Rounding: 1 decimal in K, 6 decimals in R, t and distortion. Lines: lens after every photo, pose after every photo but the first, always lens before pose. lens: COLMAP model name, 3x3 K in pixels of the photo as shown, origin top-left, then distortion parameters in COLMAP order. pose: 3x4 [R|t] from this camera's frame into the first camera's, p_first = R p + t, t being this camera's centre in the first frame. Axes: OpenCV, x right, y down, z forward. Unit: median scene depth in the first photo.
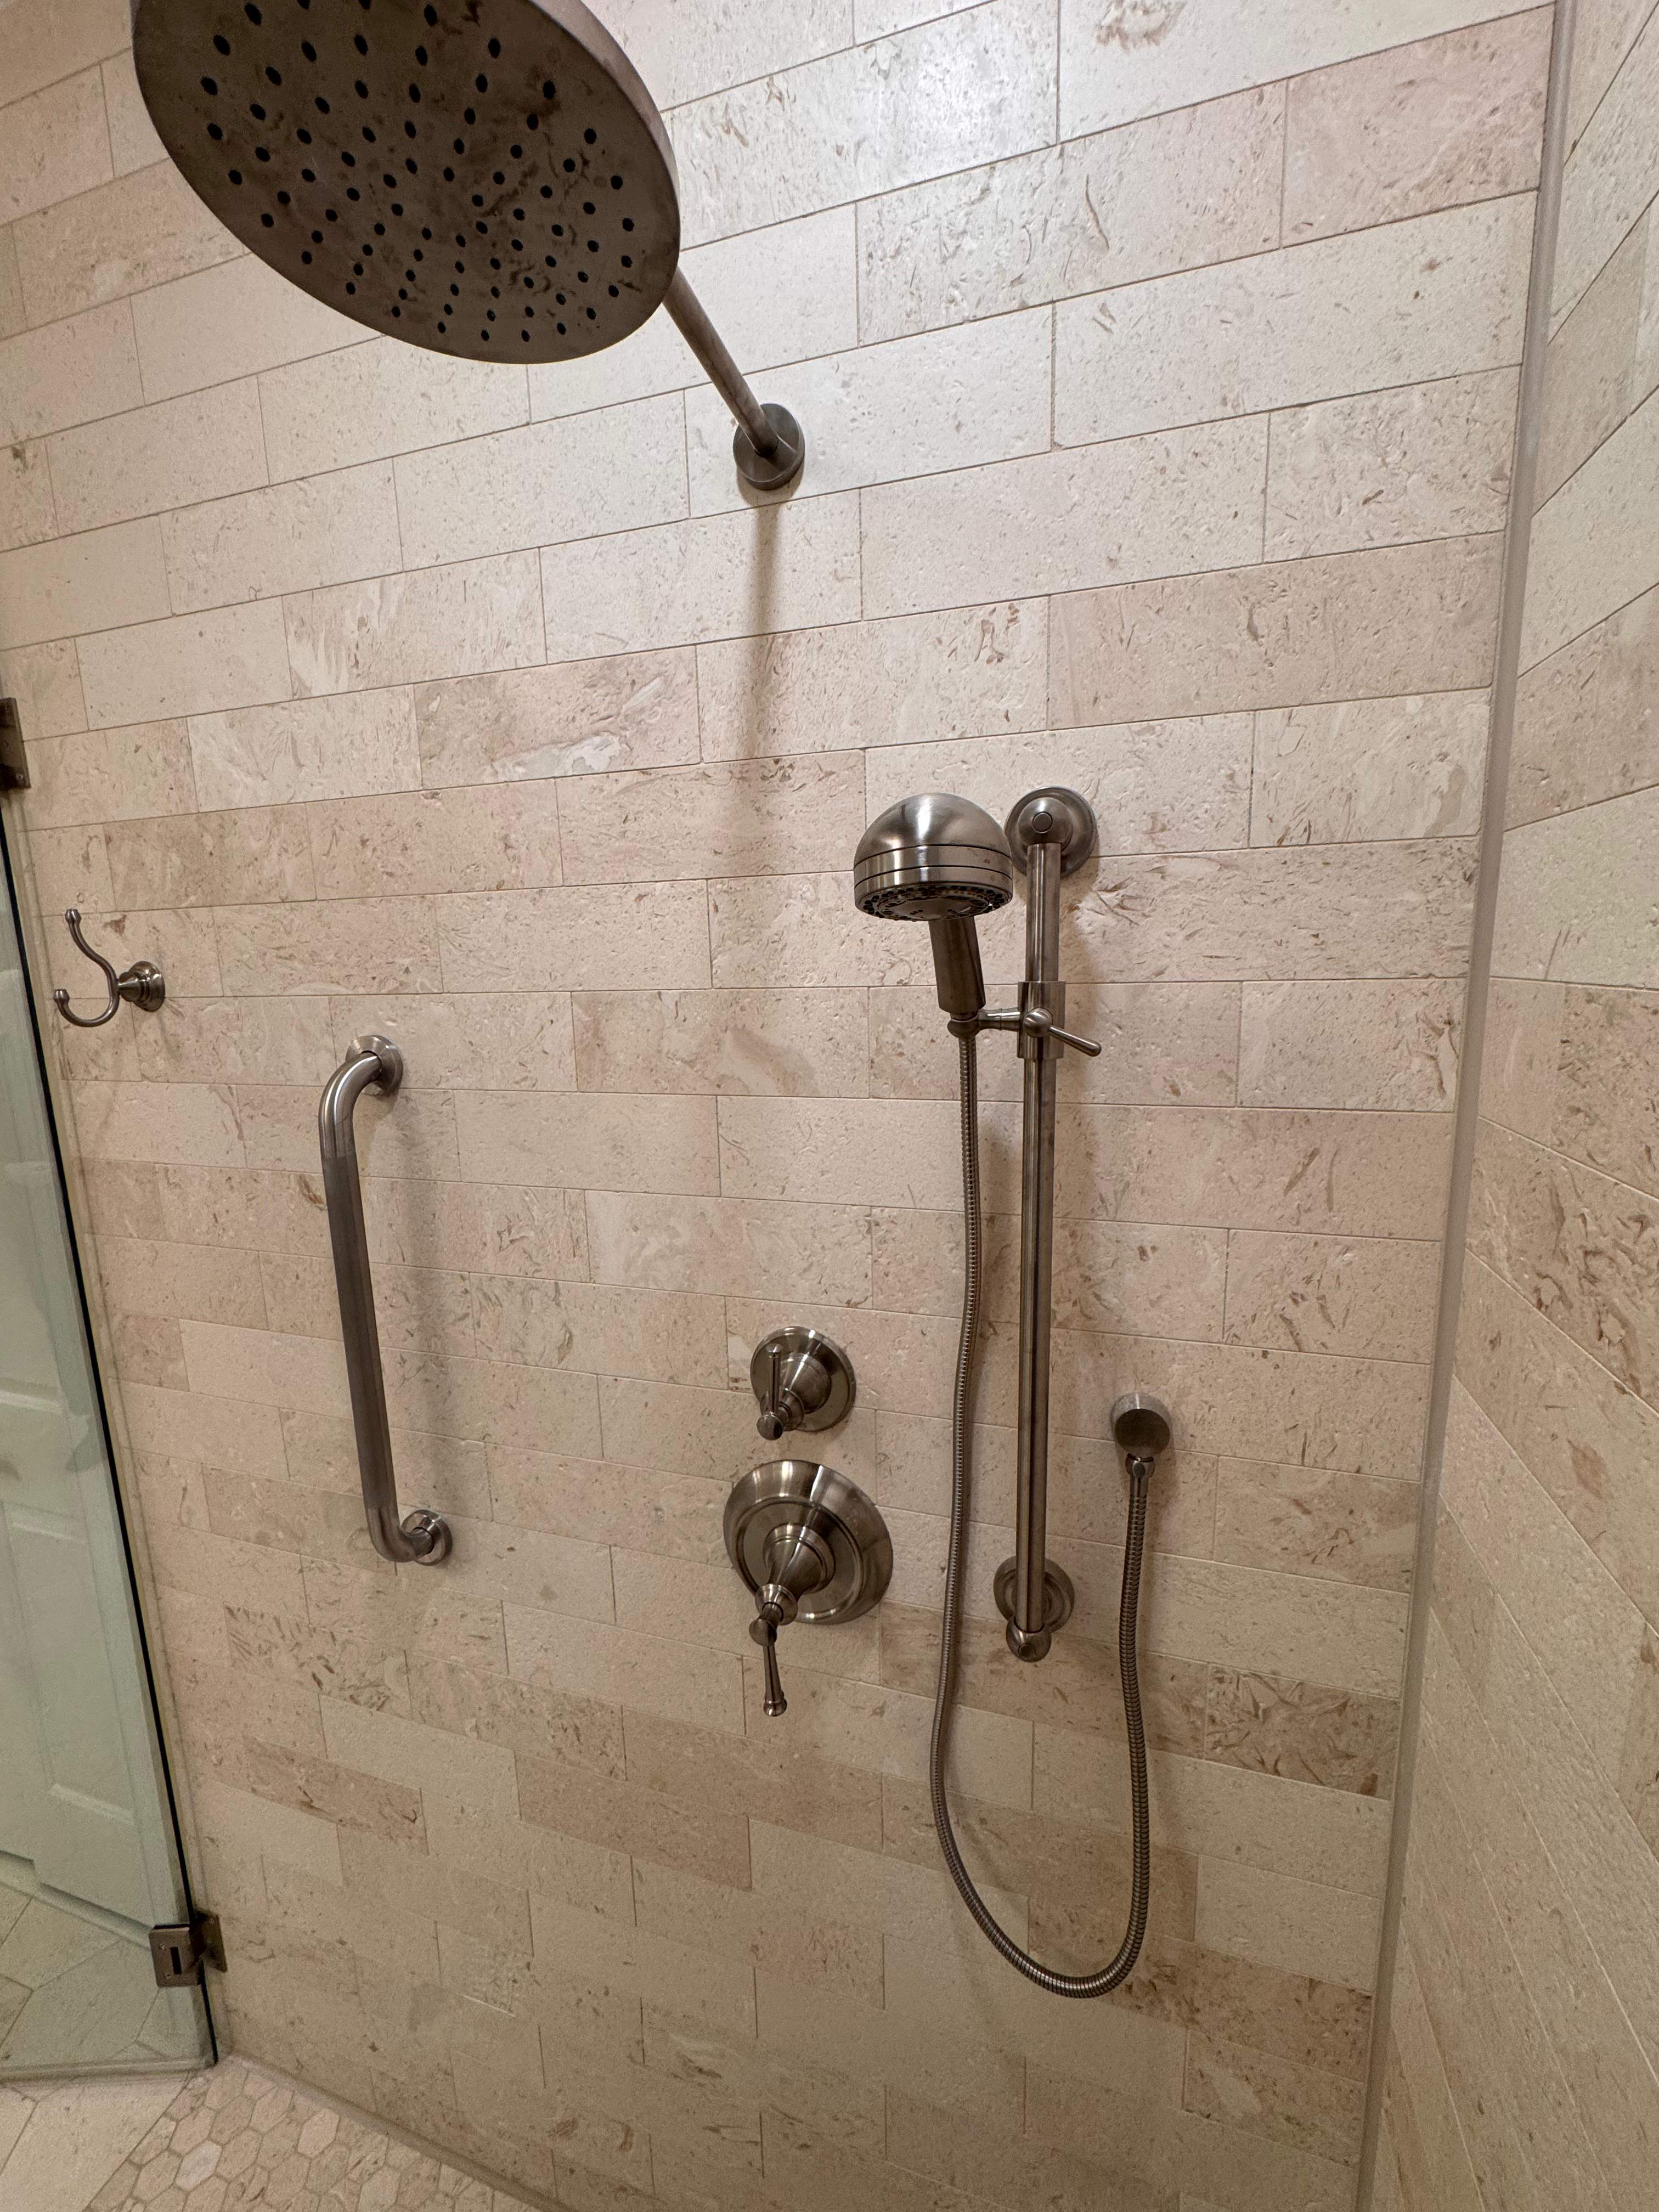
lens RADIAL K [[883.5, 0, 829.5], [0, 883.5, 1106.0], [0, 0, 1]] dist [-0.000110, -0.000348]
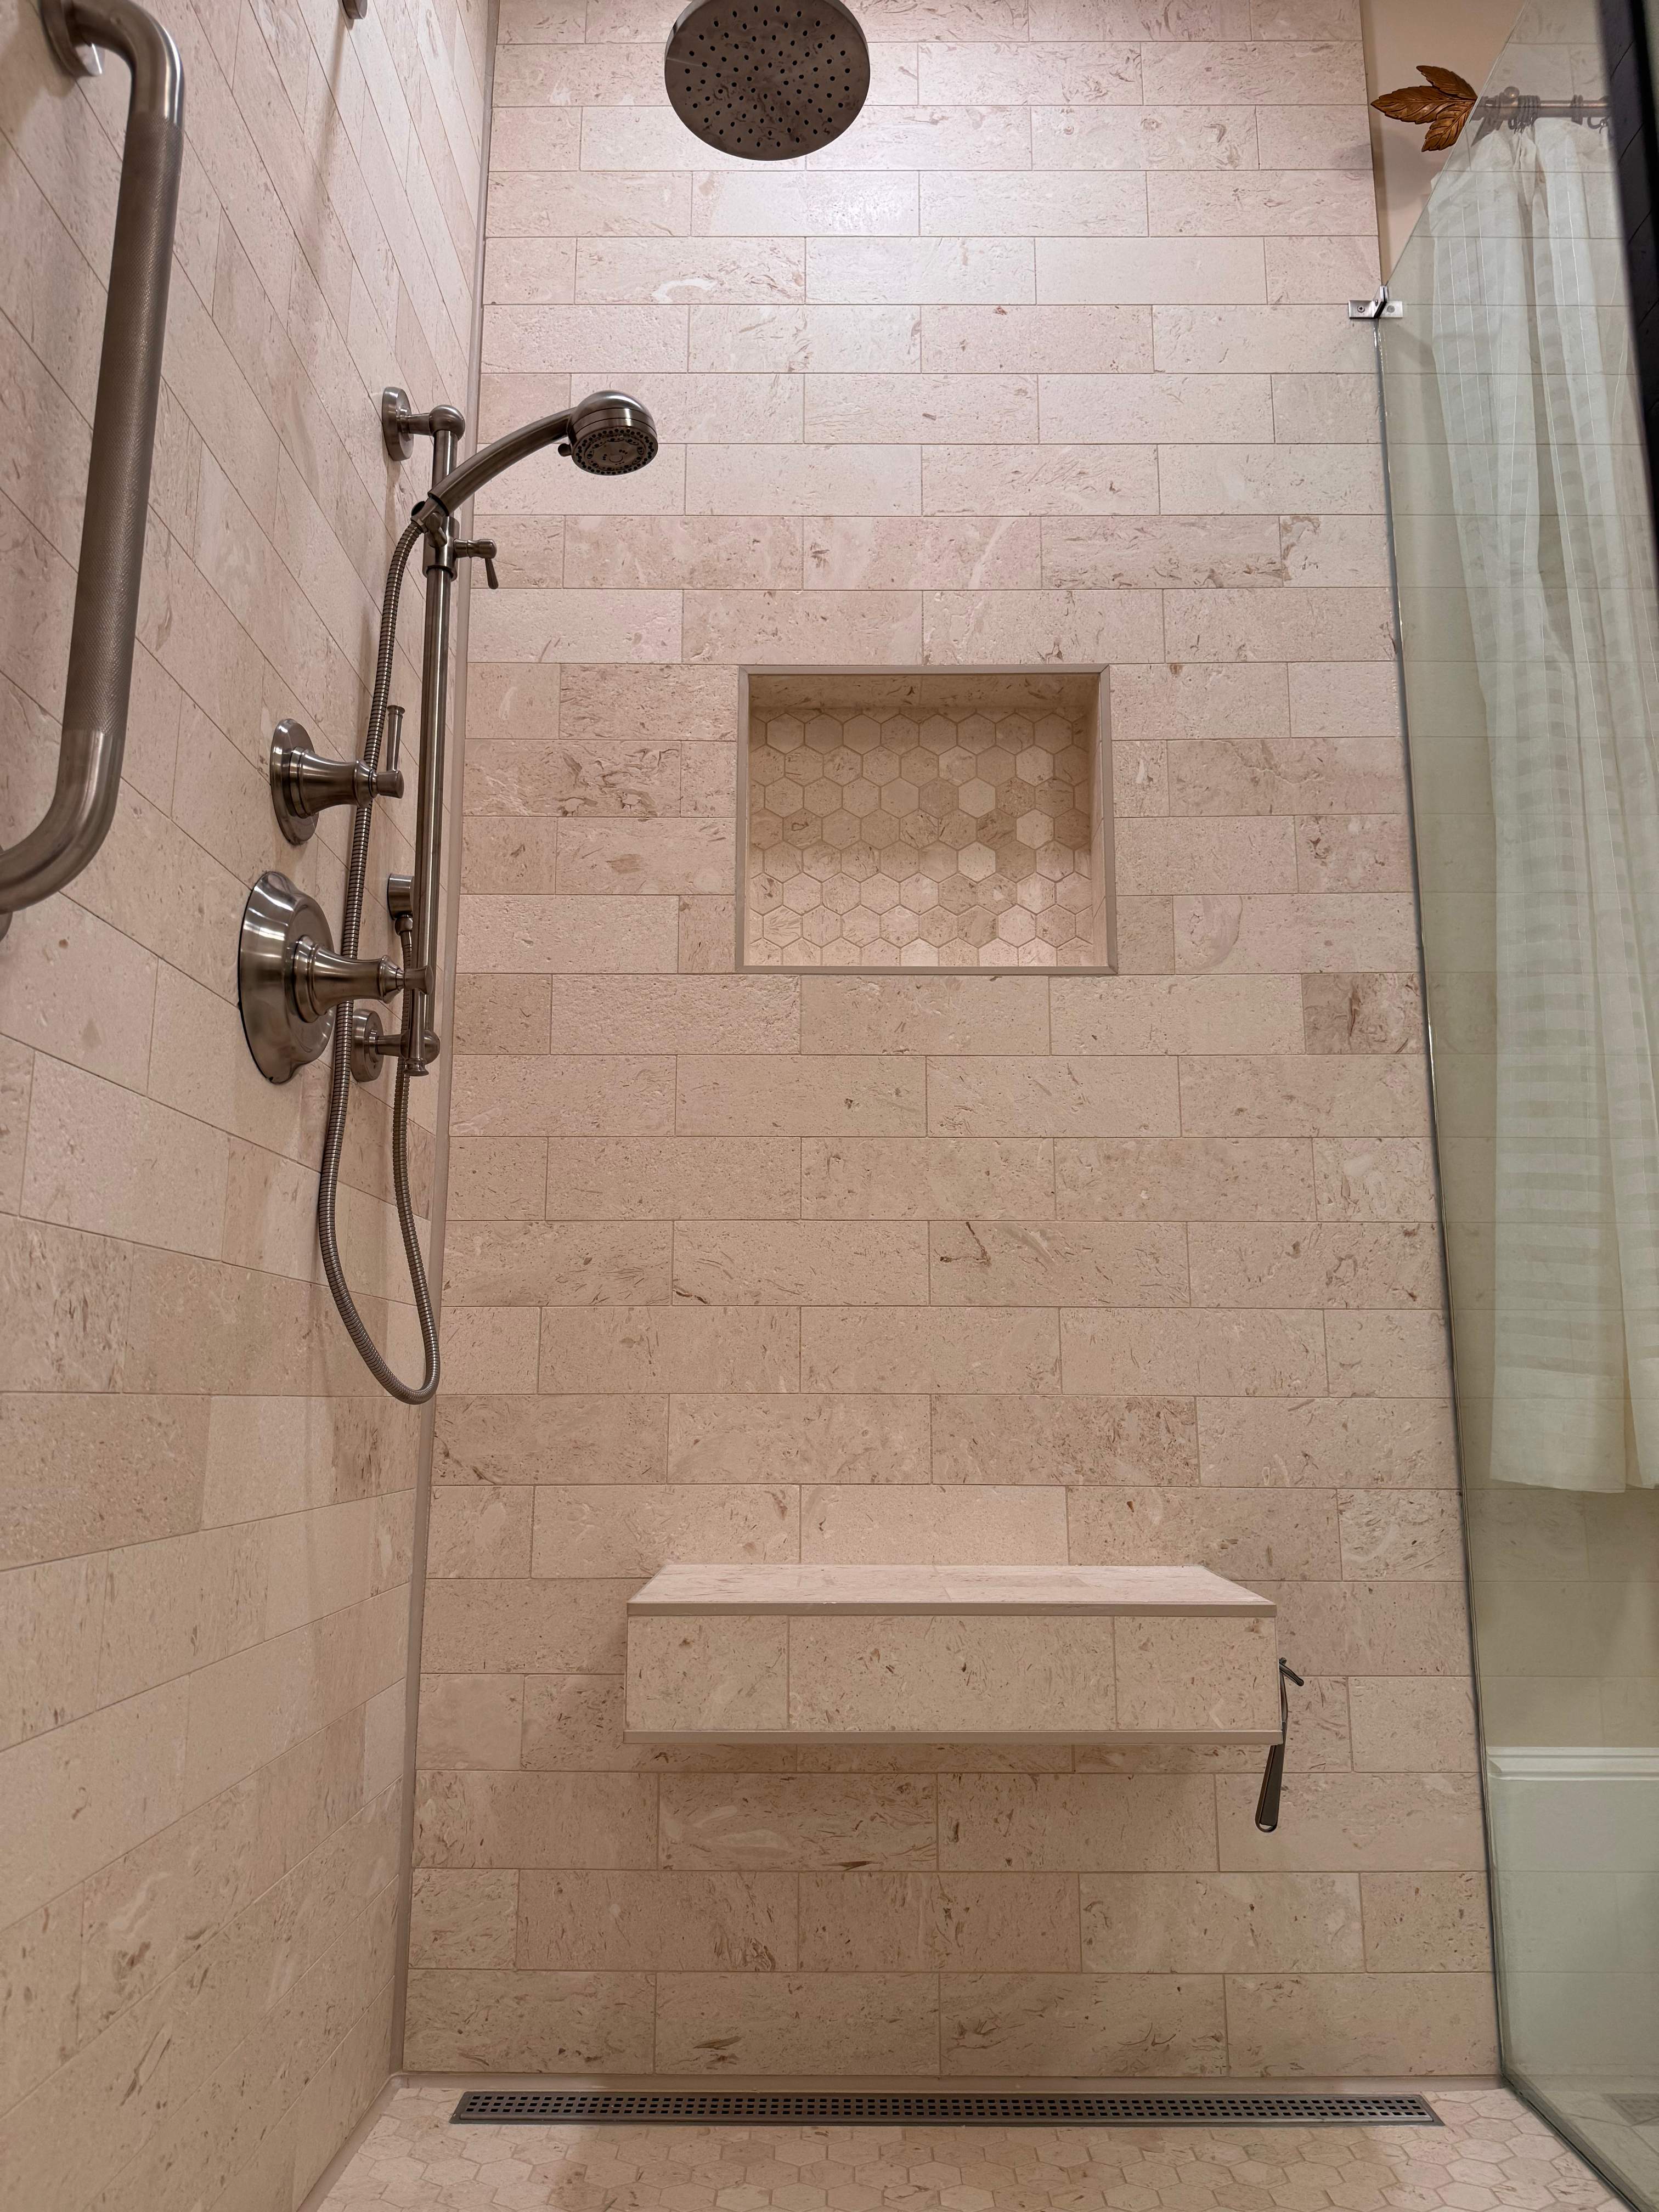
lens RADIAL K [[1535.2, 0, 830.3], [0, 1535.2, 1103.9], [0, 0, 1]] dist [0.114411, -0.167858]
pose [[-0.290982, 0.199341, 0.935731, -1.582753], [0.162484, 0.974141, -0.156996, 0.951871], [-0.942830, 0.106358, -0.315847, 1.012214]]
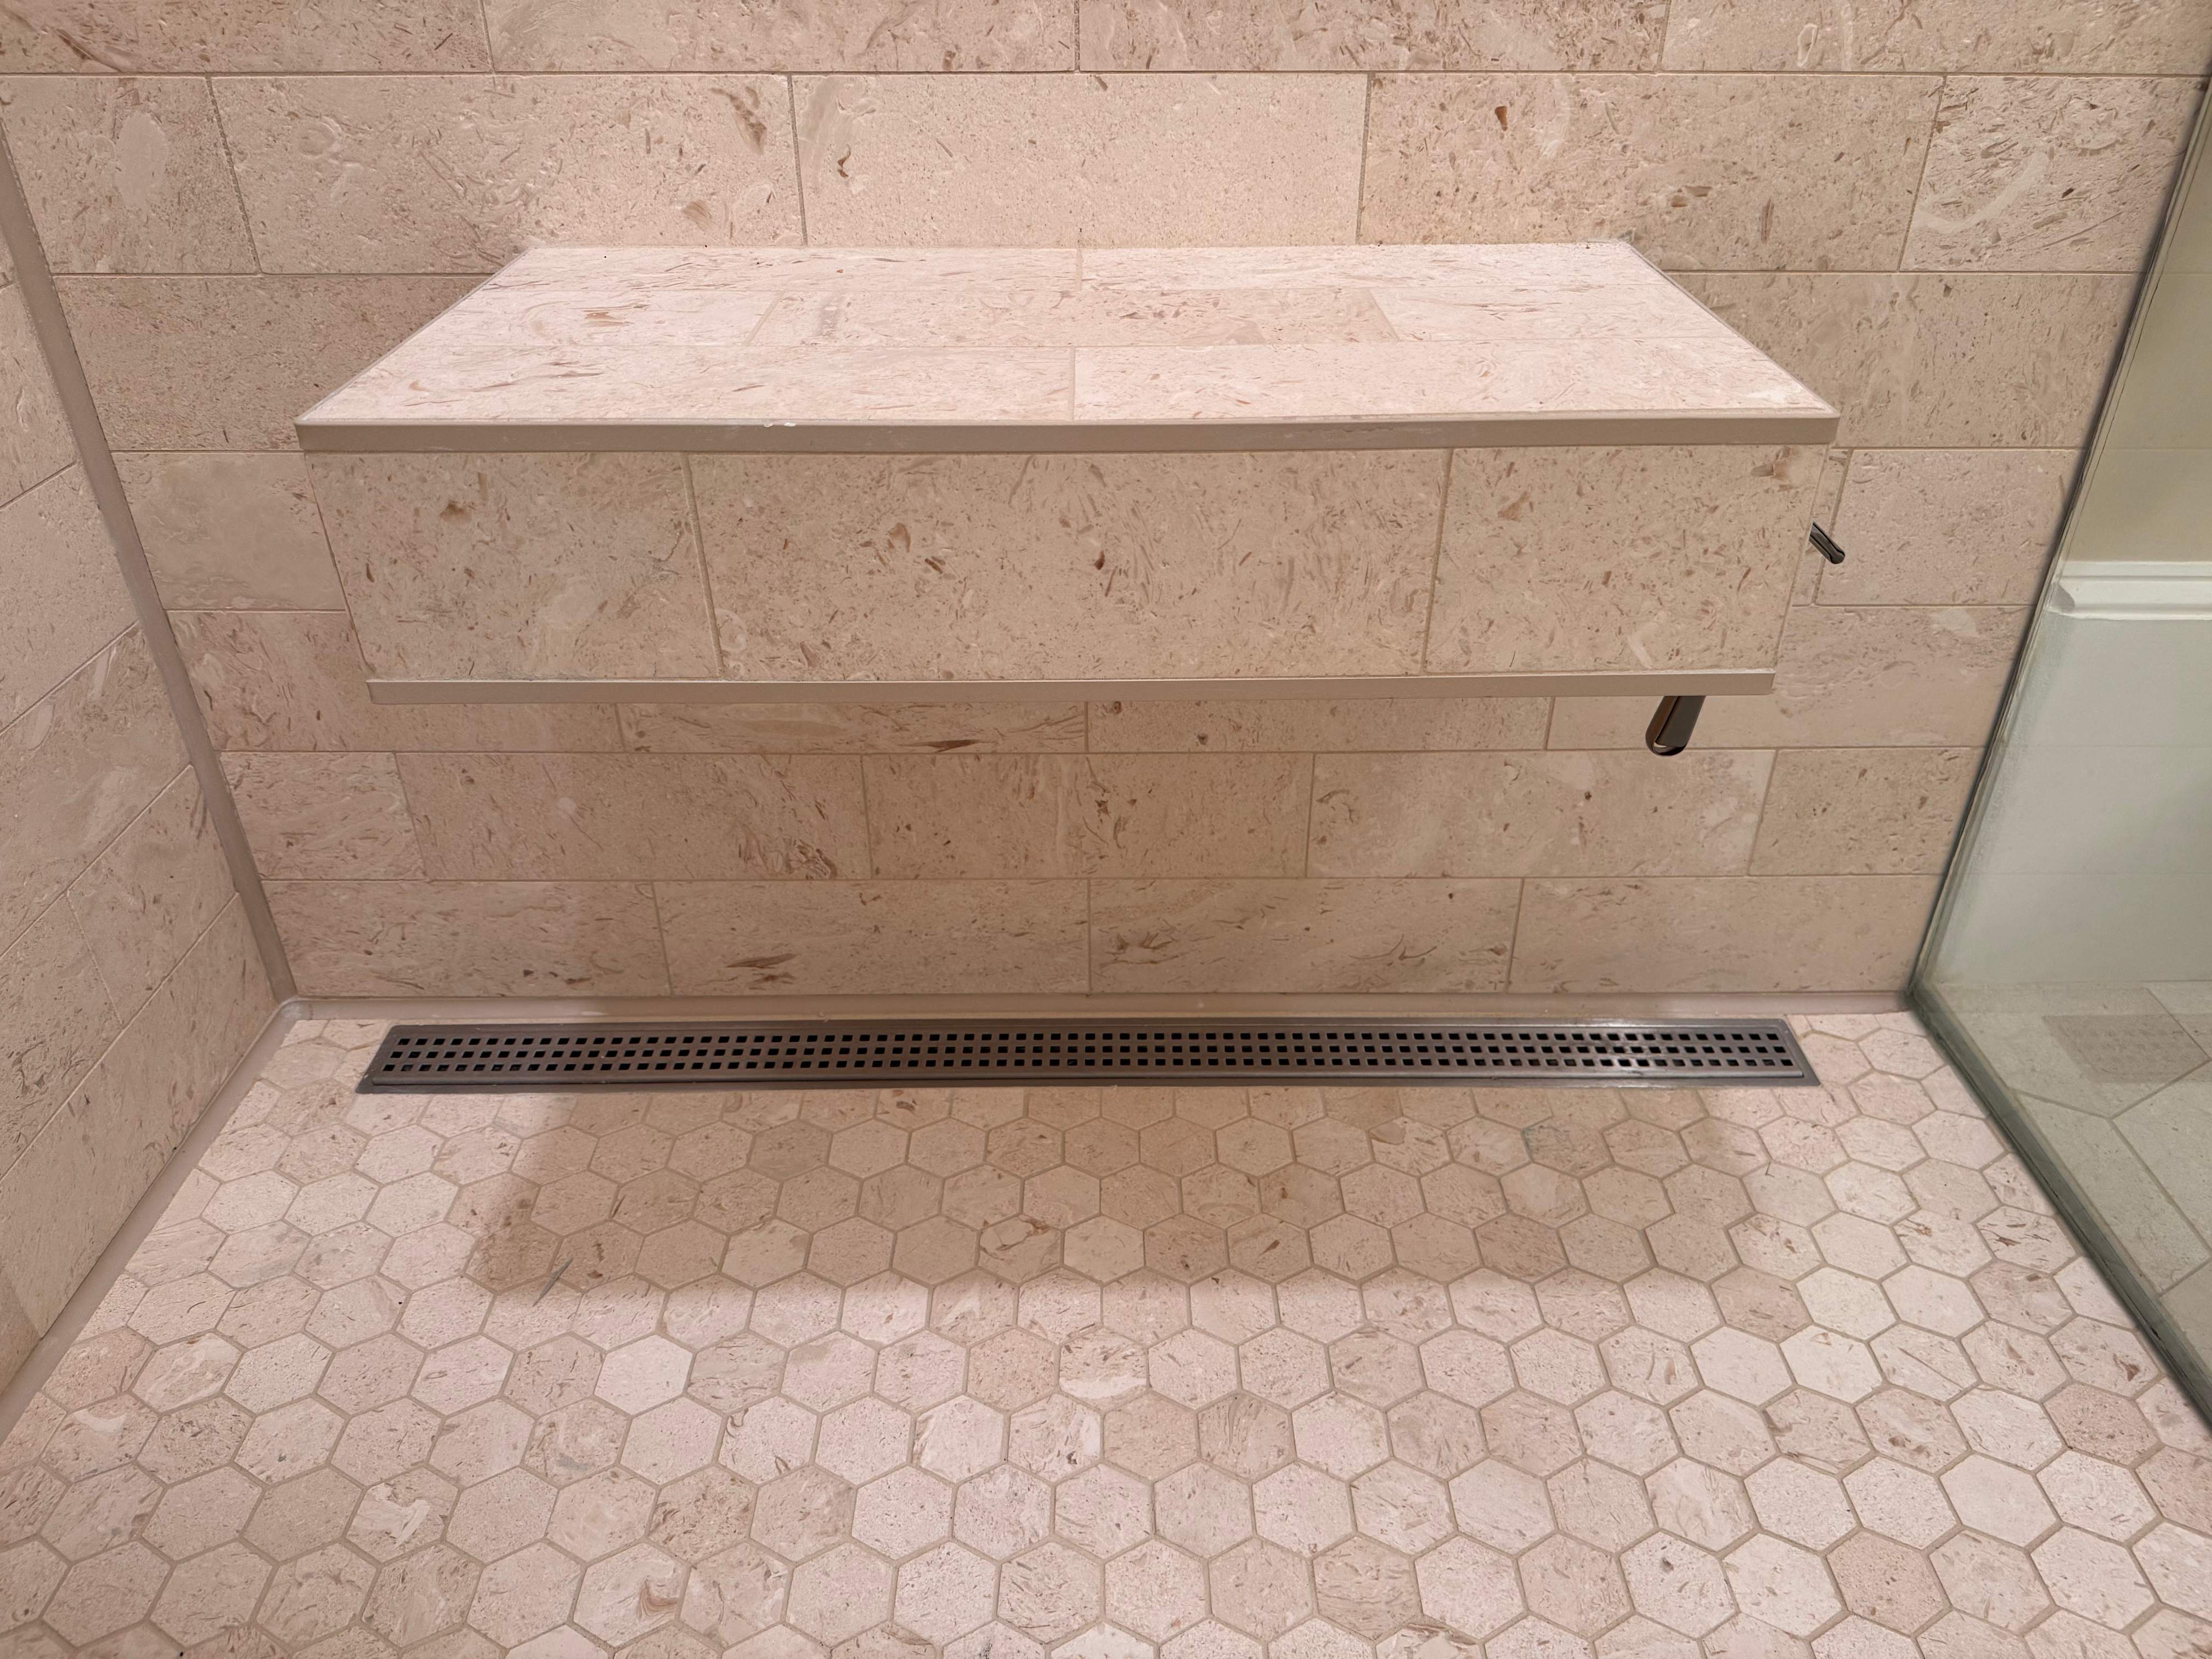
lens RADIAL K [[1569.5, 0, 1117.3], [0, 1569.5, 846.7], [0, 0, 1]] dist [0.056623, -0.087082]
pose [[-0.306697, -0.489854, 0.816076, -0.630178], [0.162549, 0.817844, 0.552005, 1.001426], [-0.937825, 0.301950, -0.171205, 0.578222]]
